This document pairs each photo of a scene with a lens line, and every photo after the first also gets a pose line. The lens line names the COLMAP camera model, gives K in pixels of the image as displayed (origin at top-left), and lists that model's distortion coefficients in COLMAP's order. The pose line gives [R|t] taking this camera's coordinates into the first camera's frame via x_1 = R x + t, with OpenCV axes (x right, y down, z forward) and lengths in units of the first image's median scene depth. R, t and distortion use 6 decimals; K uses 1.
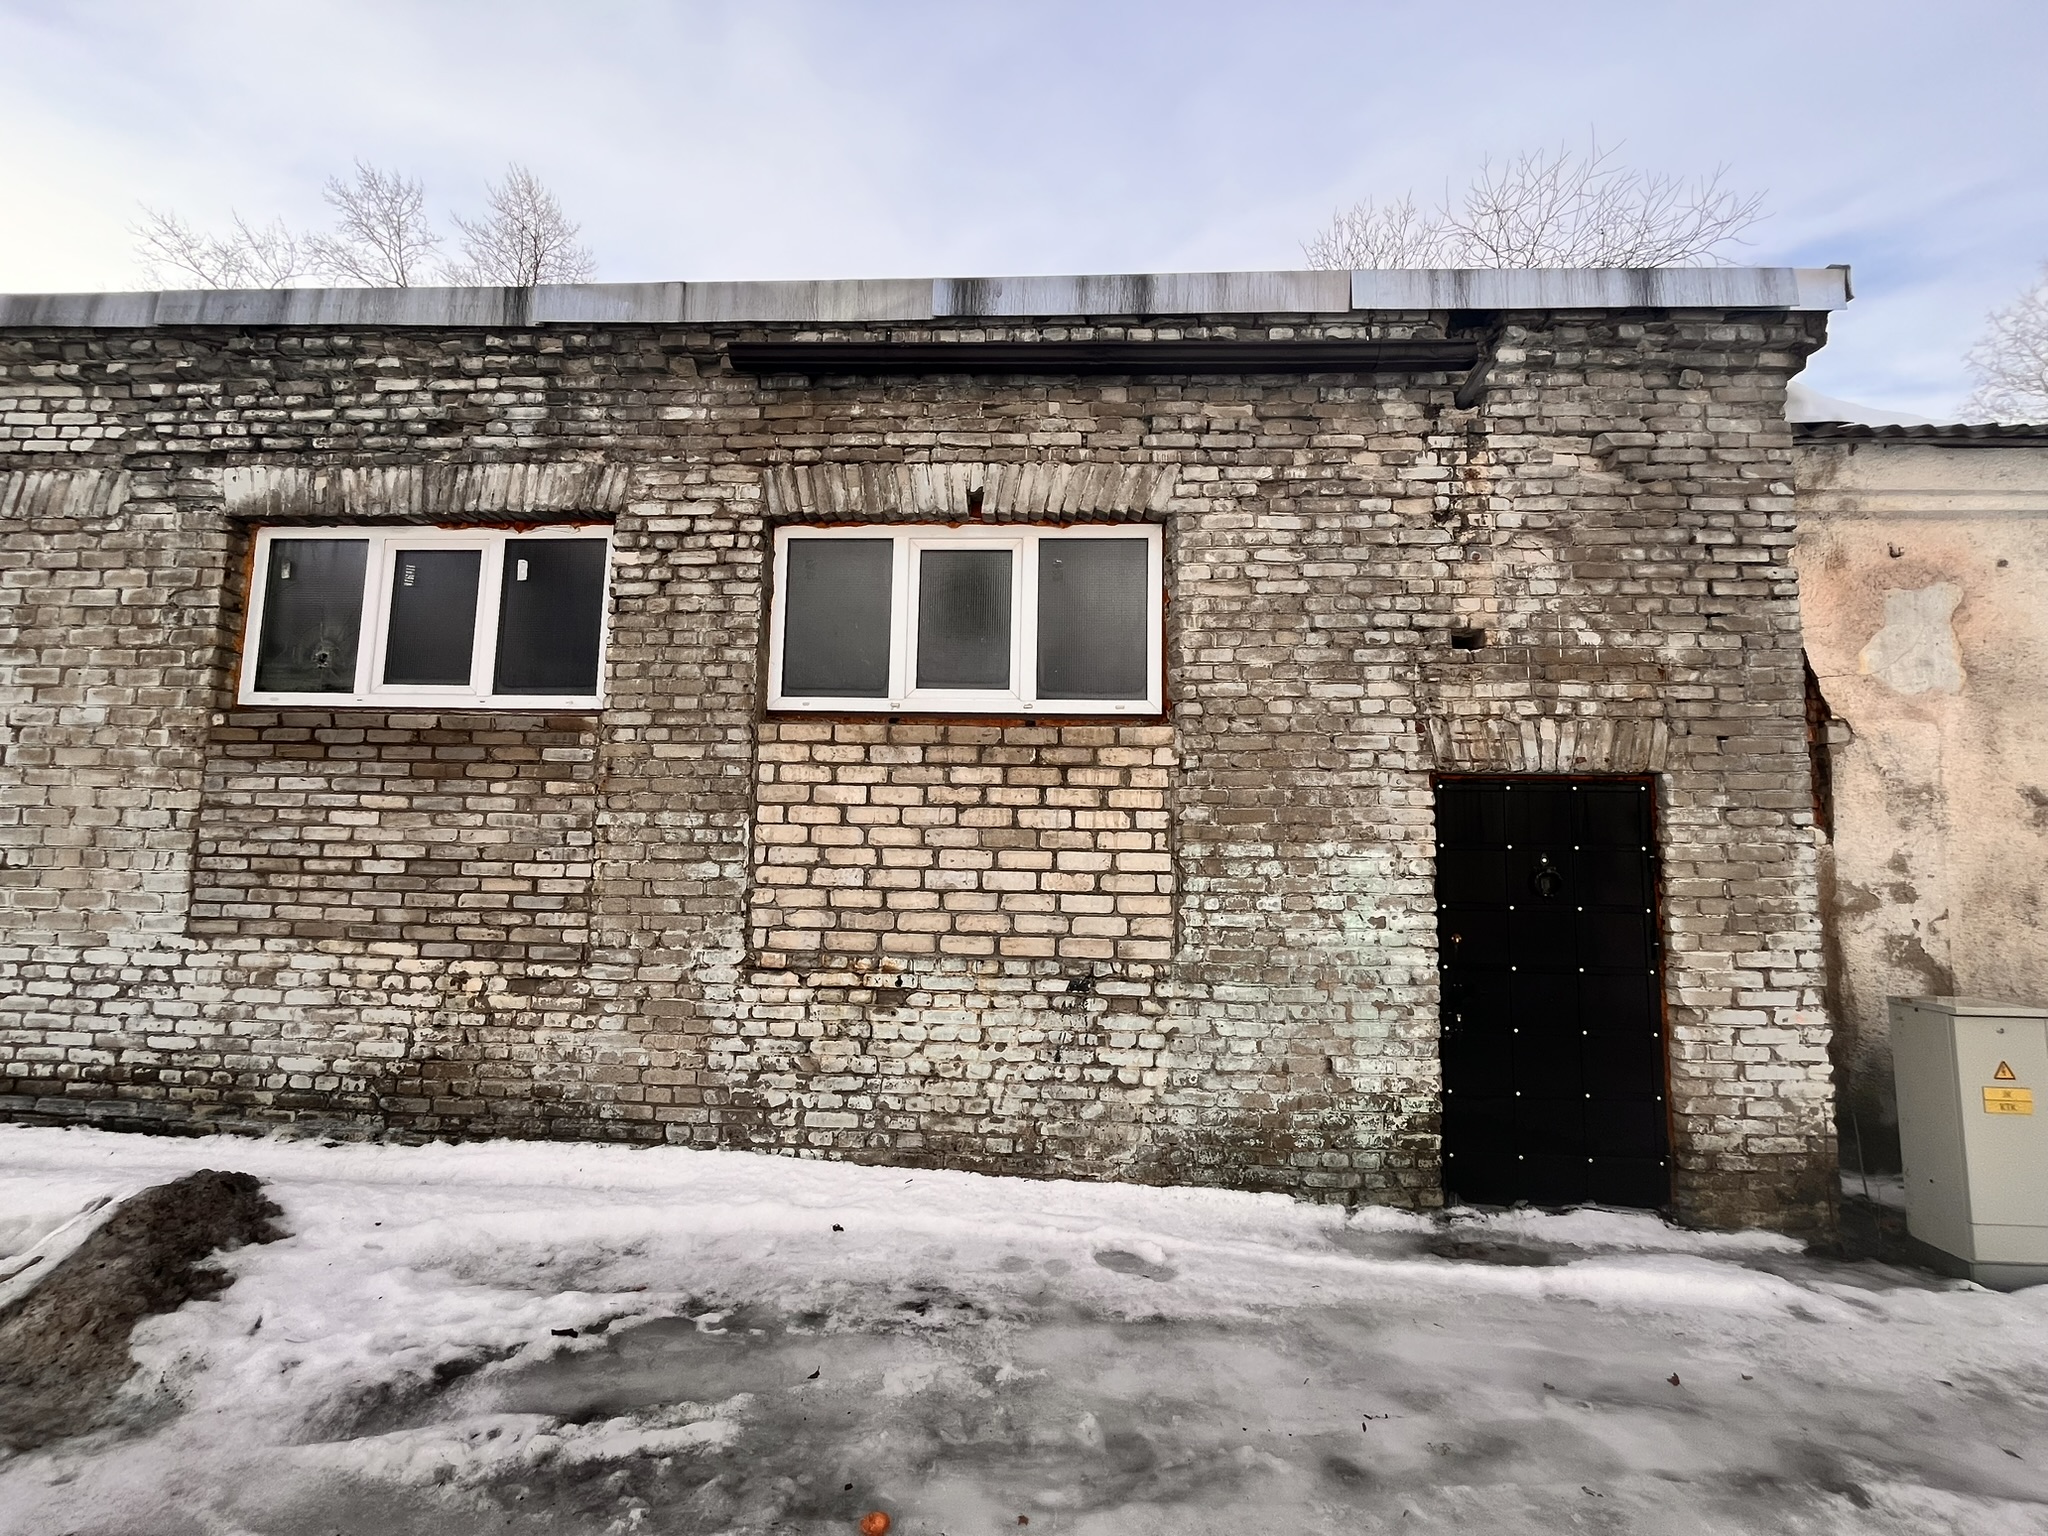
lens RADIAL K [[852.7, 0, 1028.2], [0, 852.7, 762.3], [0, 0, 1]] dist [-0.003019, -0.000376]
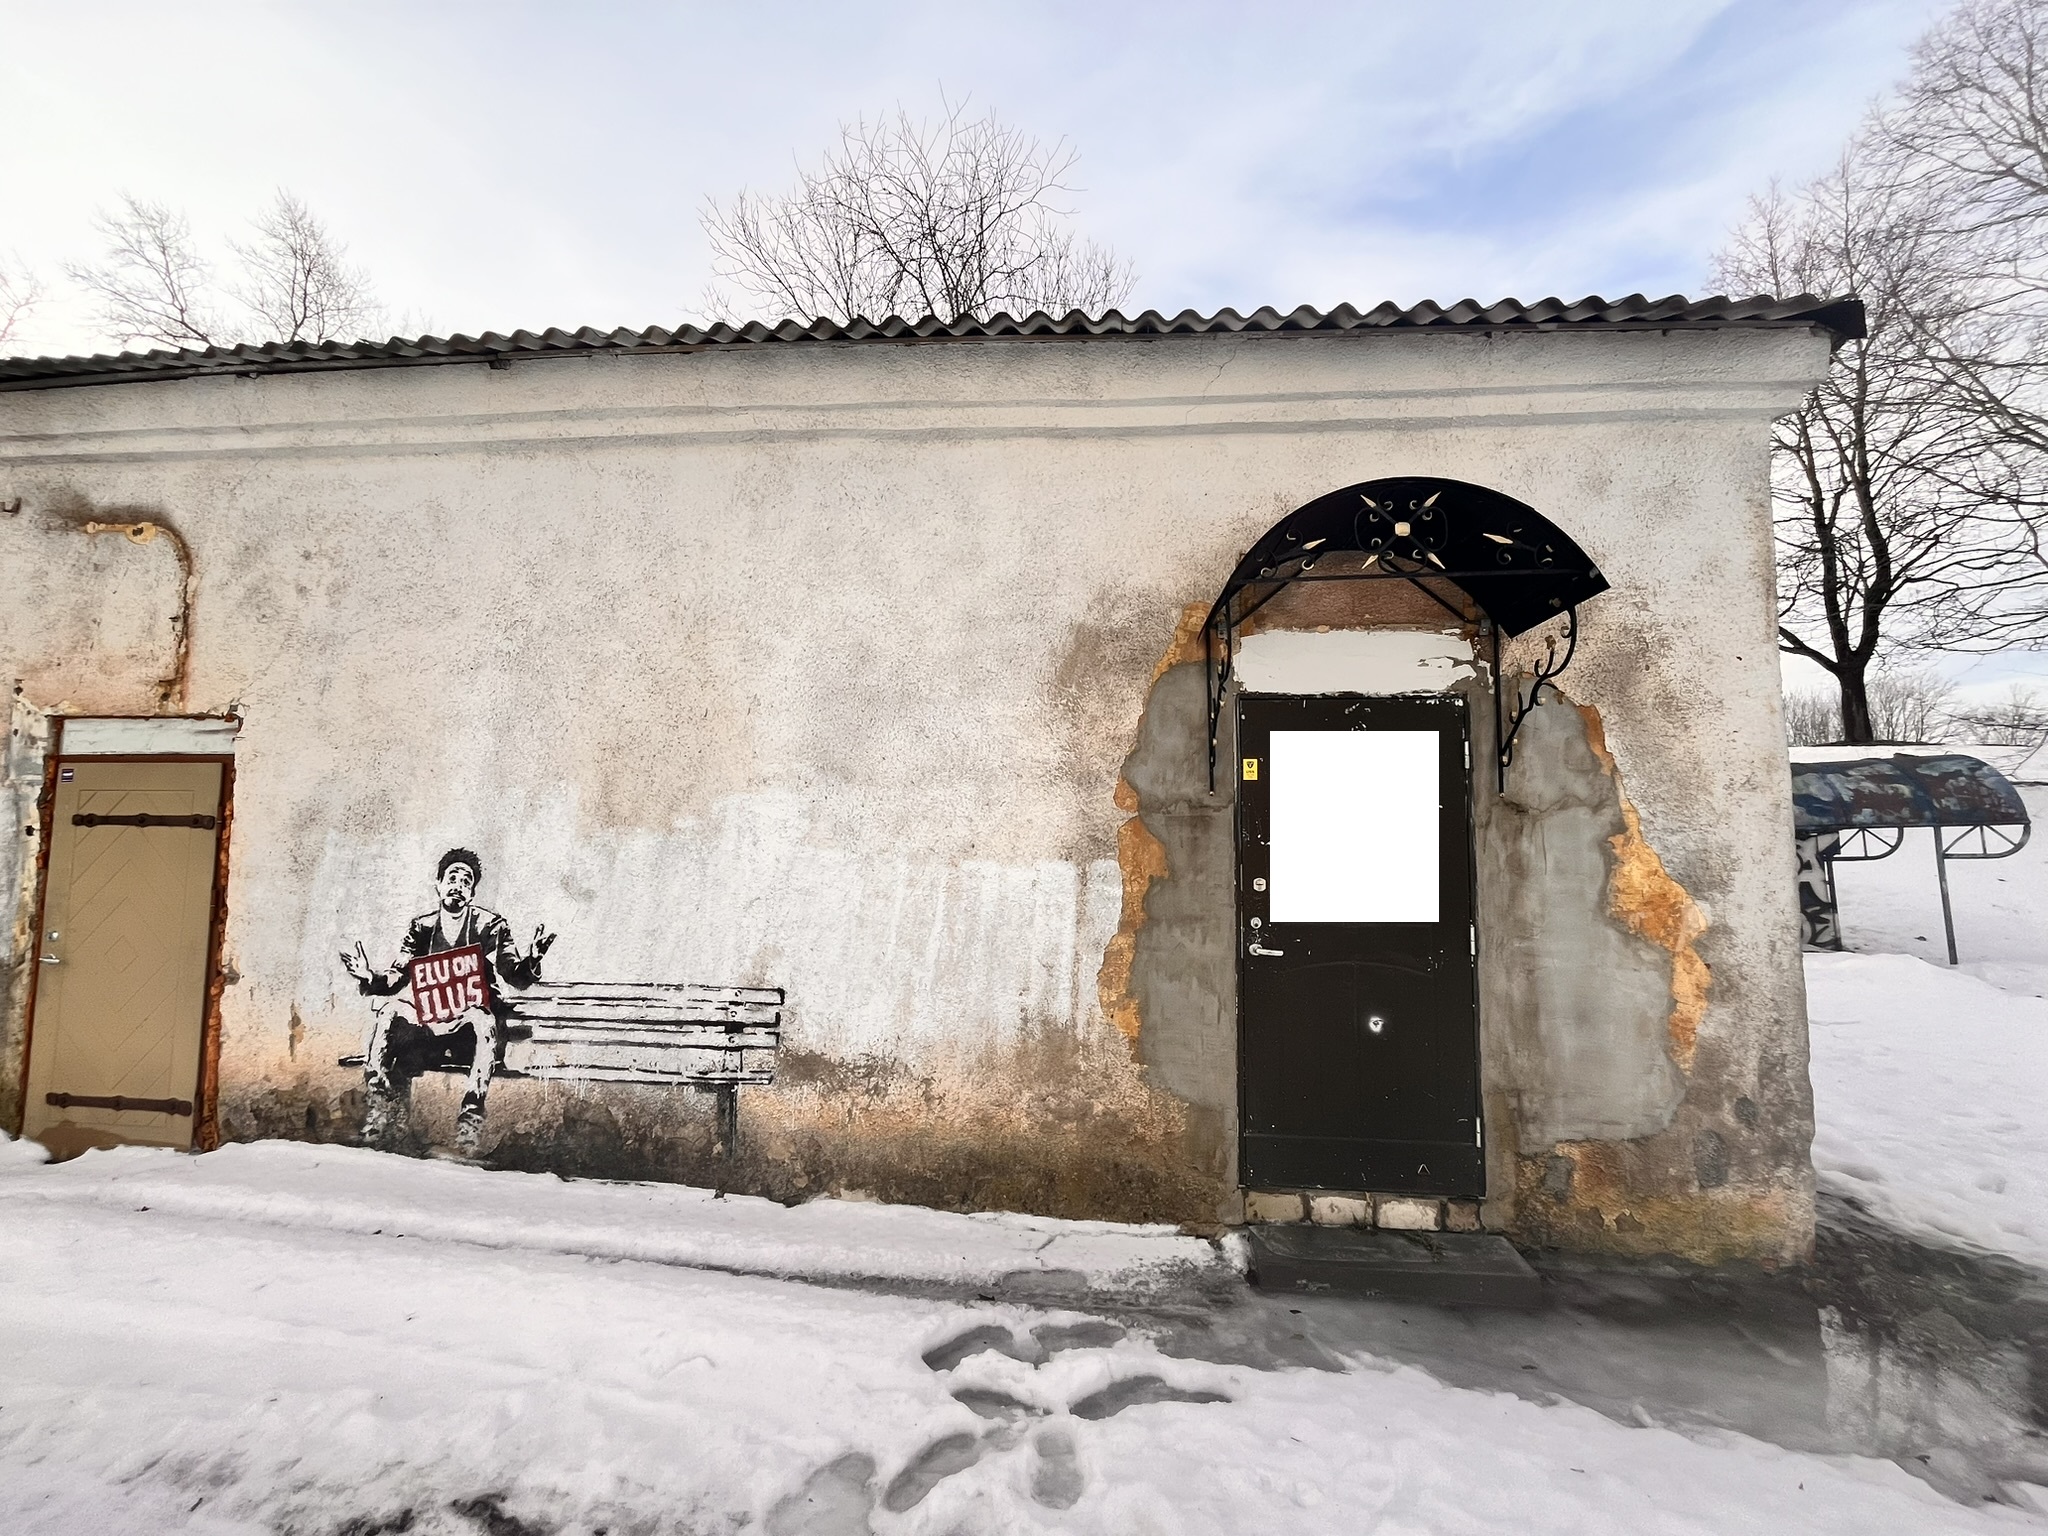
lens RADIAL K [[852.7, 0, 1024.0], [0, 852.7, 762.9], [0, 0, 1]] dist [-0.003019, -0.000376]
pose [[0.997797, -0.015742, -0.064451, 2.767205], [0.016600, 0.999780, 0.012806, 0.075602], [0.064235, -0.013848, 0.997839, 0.085646]]
